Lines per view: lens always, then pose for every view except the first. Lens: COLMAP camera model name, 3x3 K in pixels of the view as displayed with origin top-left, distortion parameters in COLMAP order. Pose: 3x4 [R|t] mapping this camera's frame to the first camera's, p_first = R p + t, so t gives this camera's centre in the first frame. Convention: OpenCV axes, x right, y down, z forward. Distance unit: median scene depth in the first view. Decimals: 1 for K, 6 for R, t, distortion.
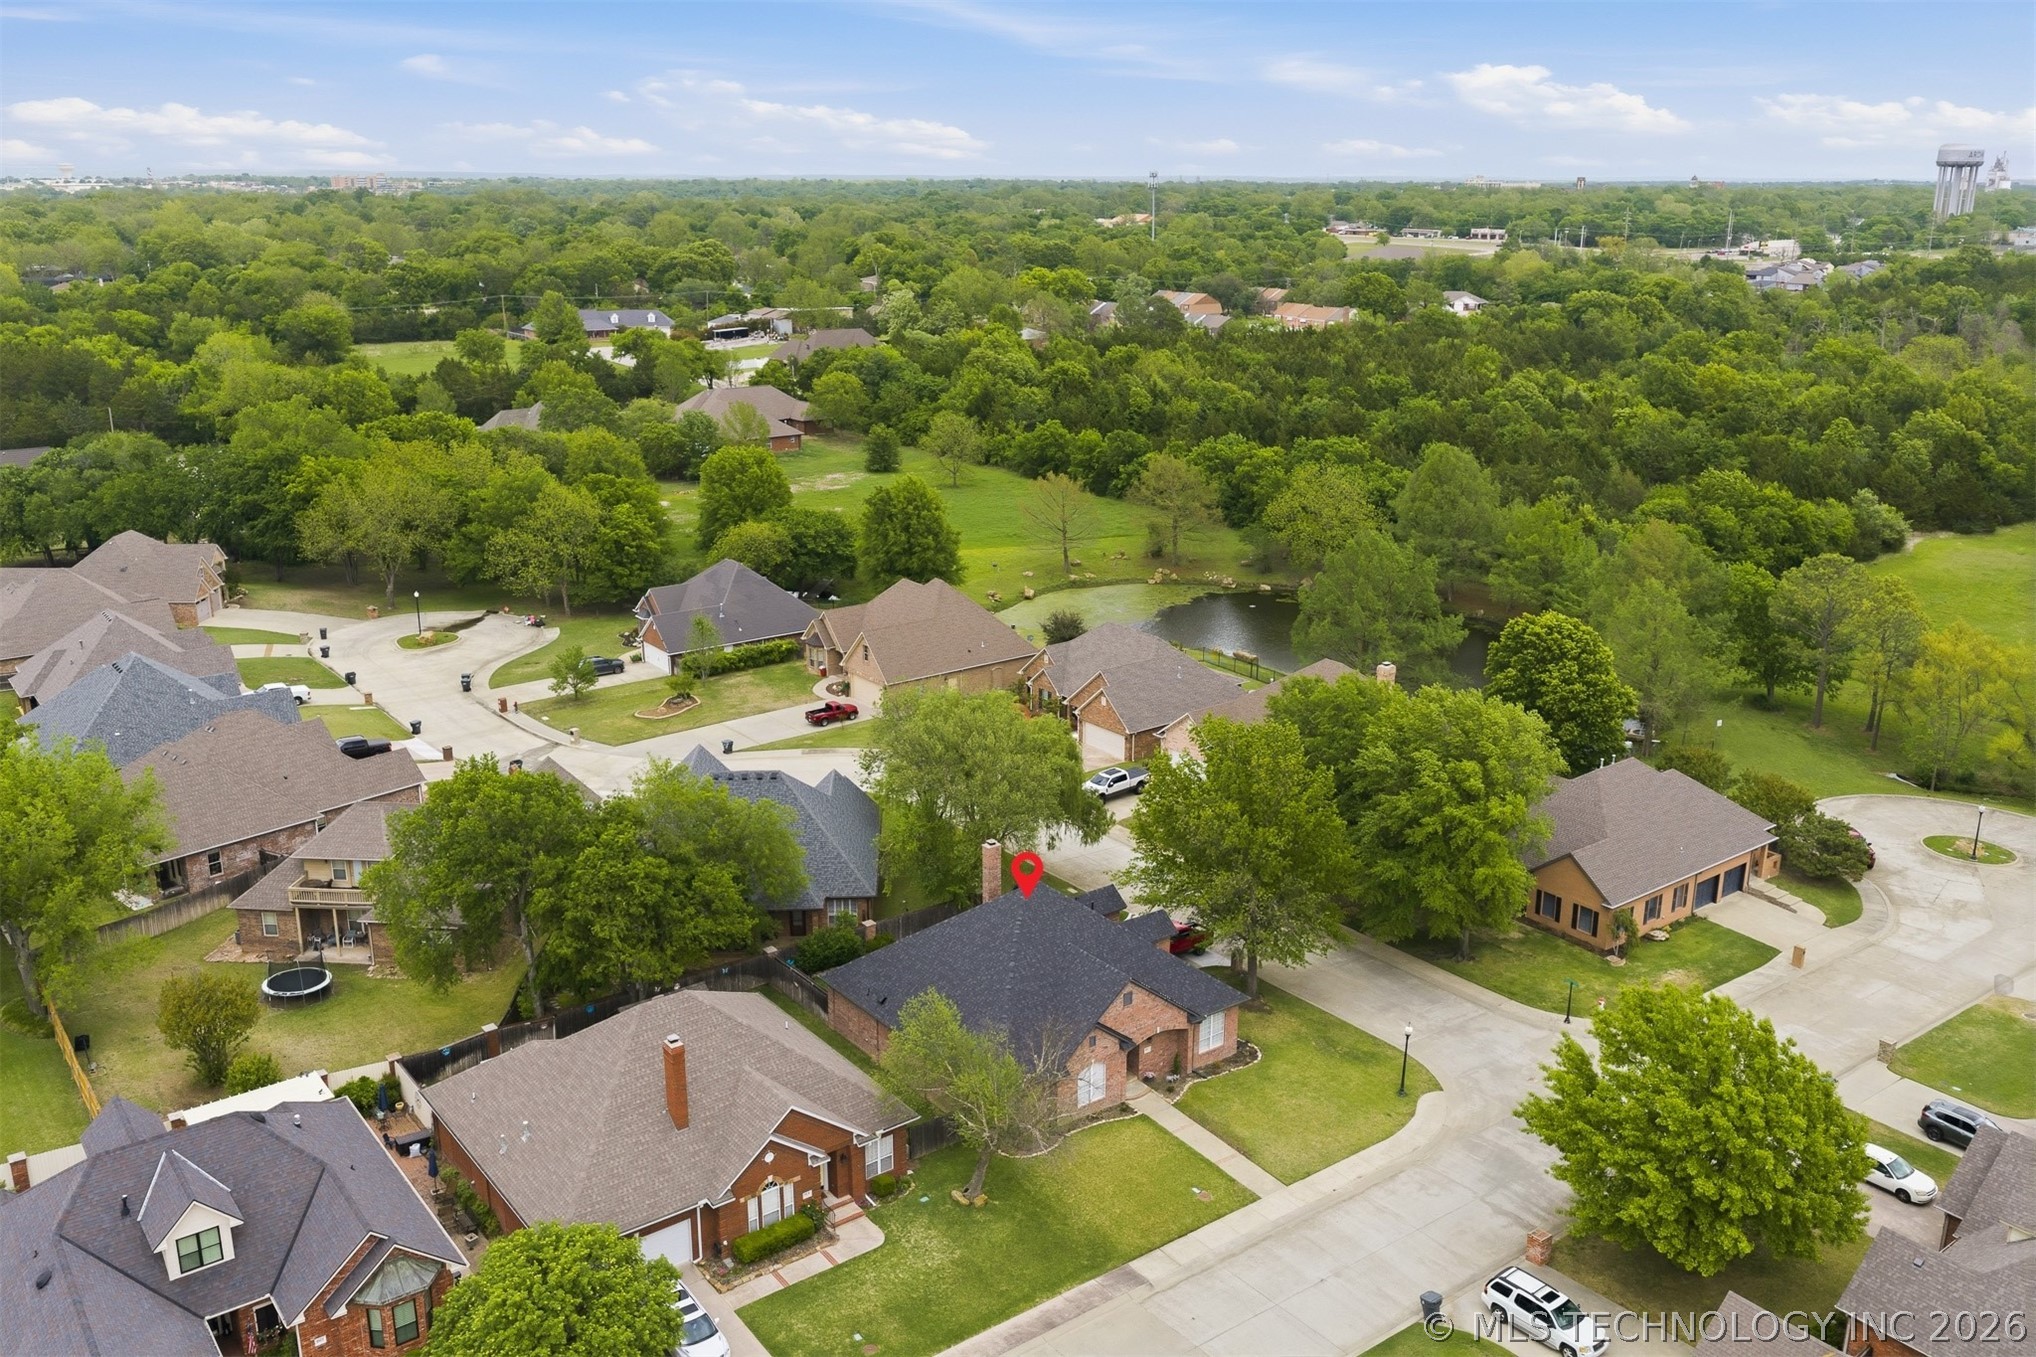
lens RADIAL K [[1681.0, 0, 1017.2], [0, 1681.0, 640.6], [0, 0, 1]] dist [0.002579, -0.000847]
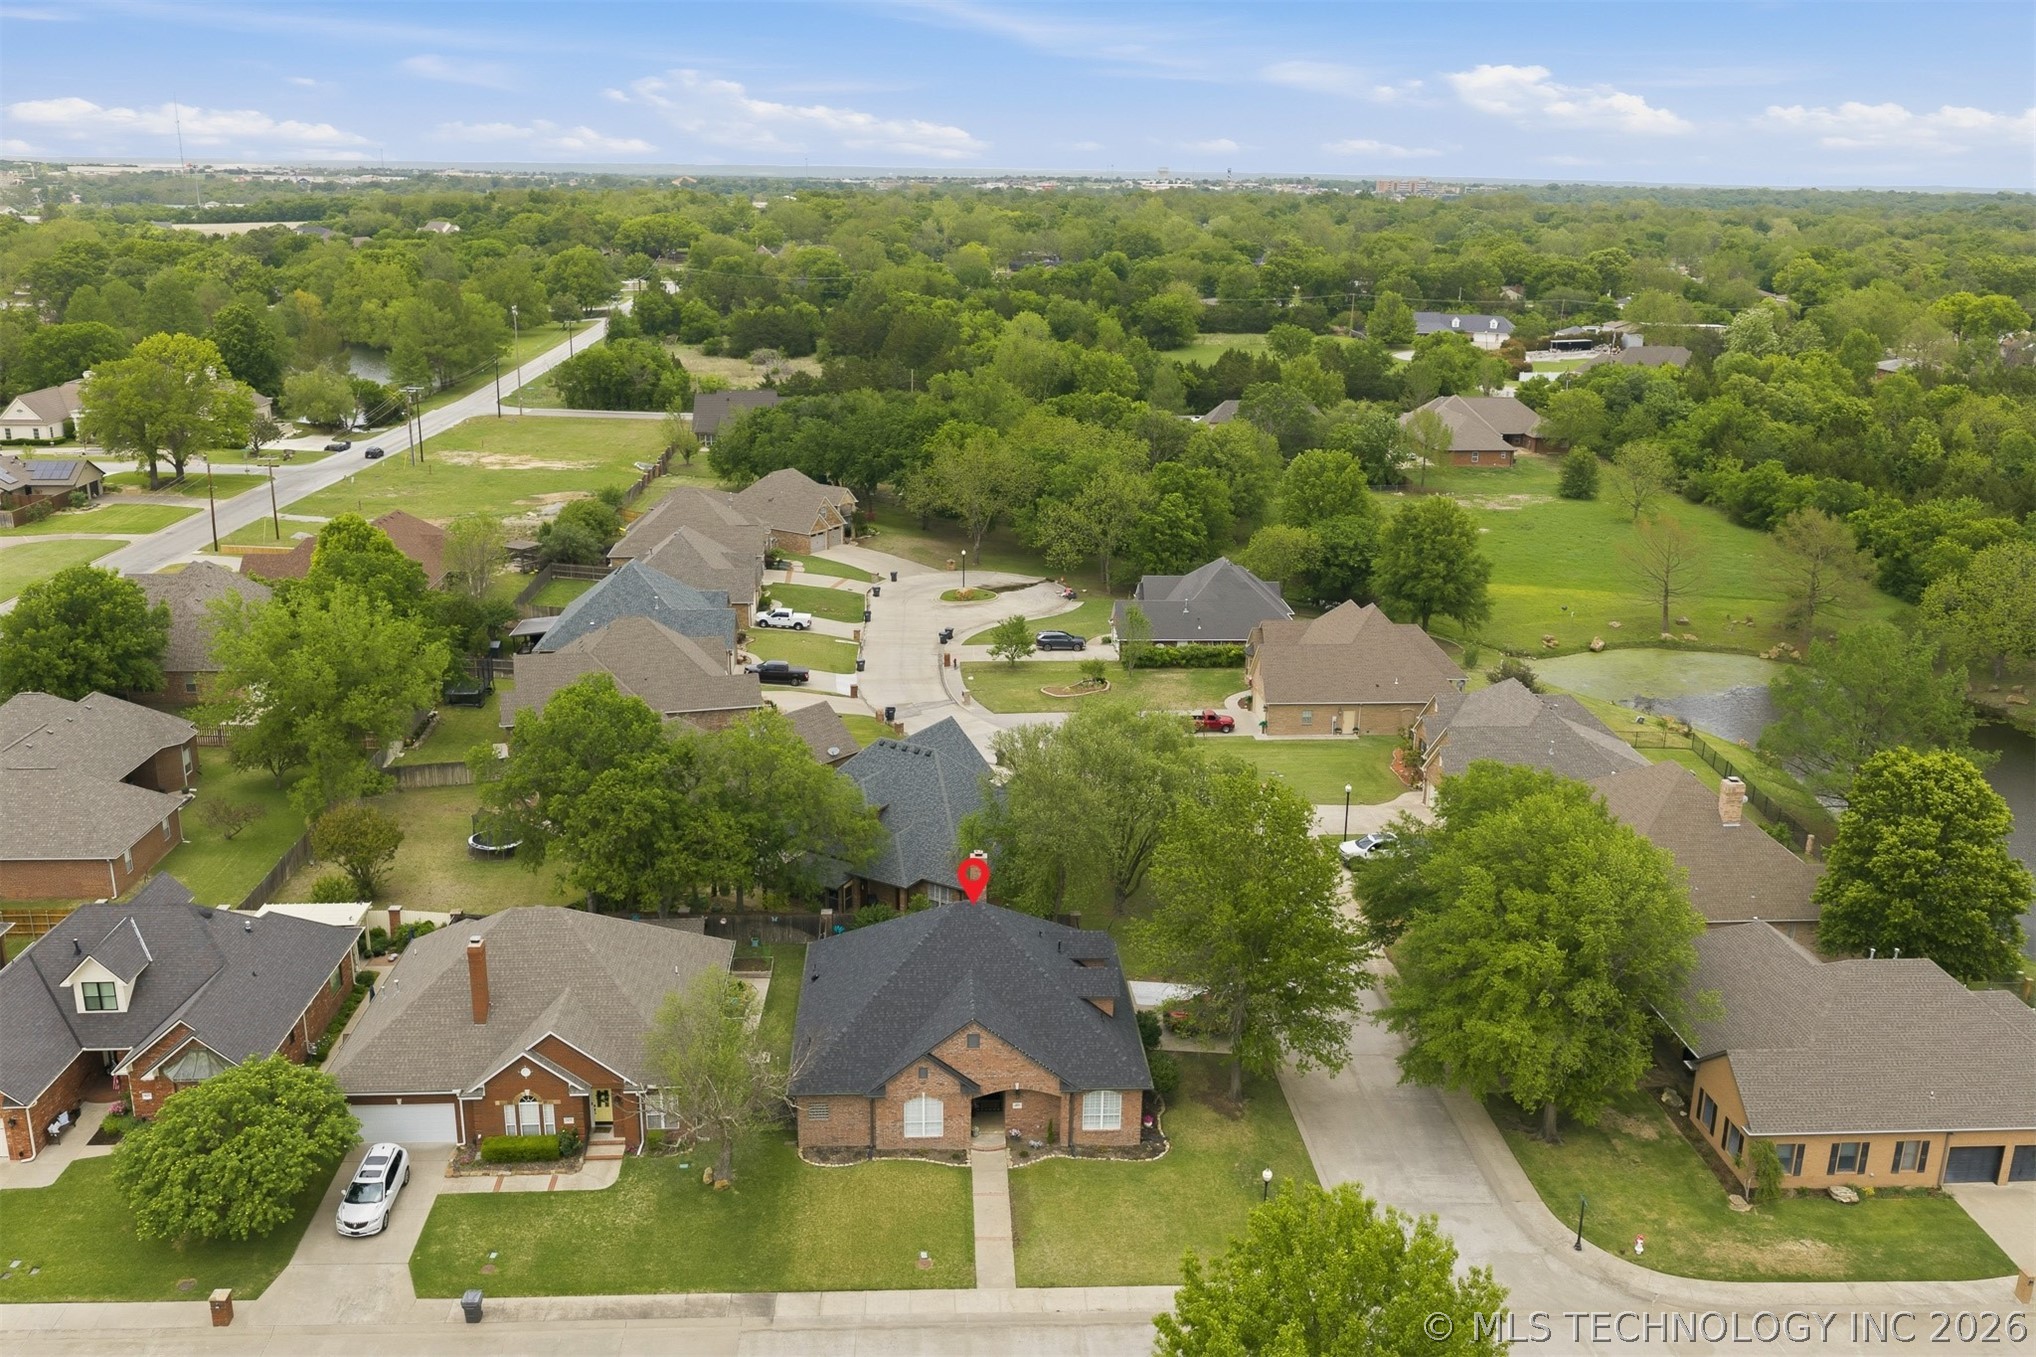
lens RADIAL K [[1681.0, 0, 1017.2], [0, 1681.0, 640.6], [0, 0, 1]] dist [0.002579, -0.000847]
pose [[0.834355, 0.156748, -0.528471, 0.322265], [-0.158679, 0.986434, 0.042060, -0.028324], [0.527894, 0.048764, 0.847909, 0.128007]]
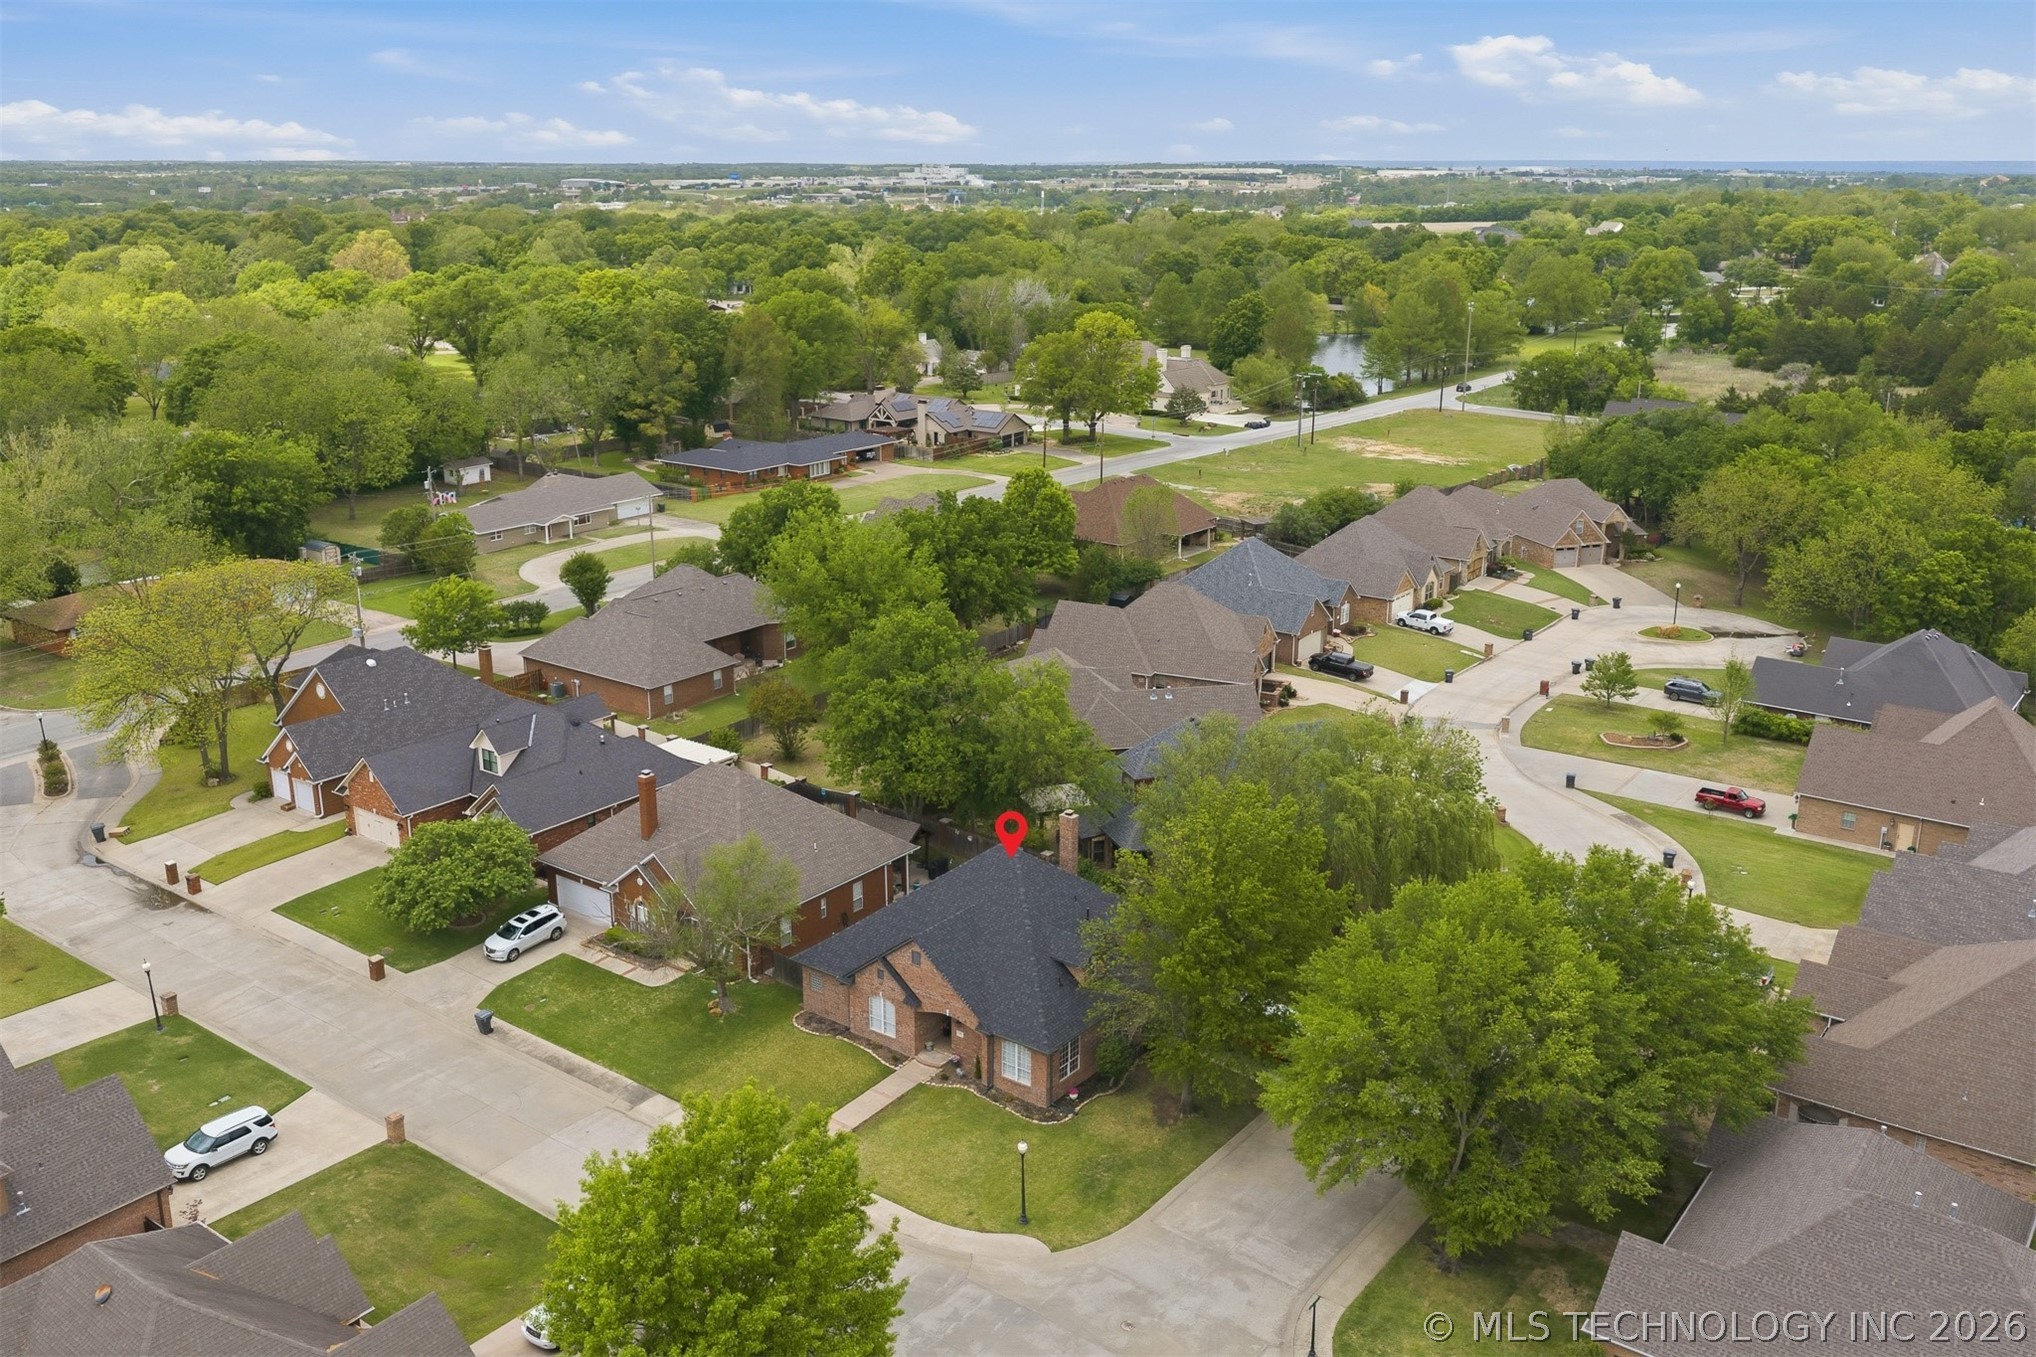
lens RADIAL K [[1710.5, 0, 1020.0], [0, 1710.5, 631.1], [0, 0, 1]] dist [0.066095, -0.210342]
pose [[0.285784, 0.250359, -0.925012, 0.589842], [-0.256849, 0.949963, 0.177758, -0.103751], [0.923231, 0.186788, 0.335789, 0.400714]]
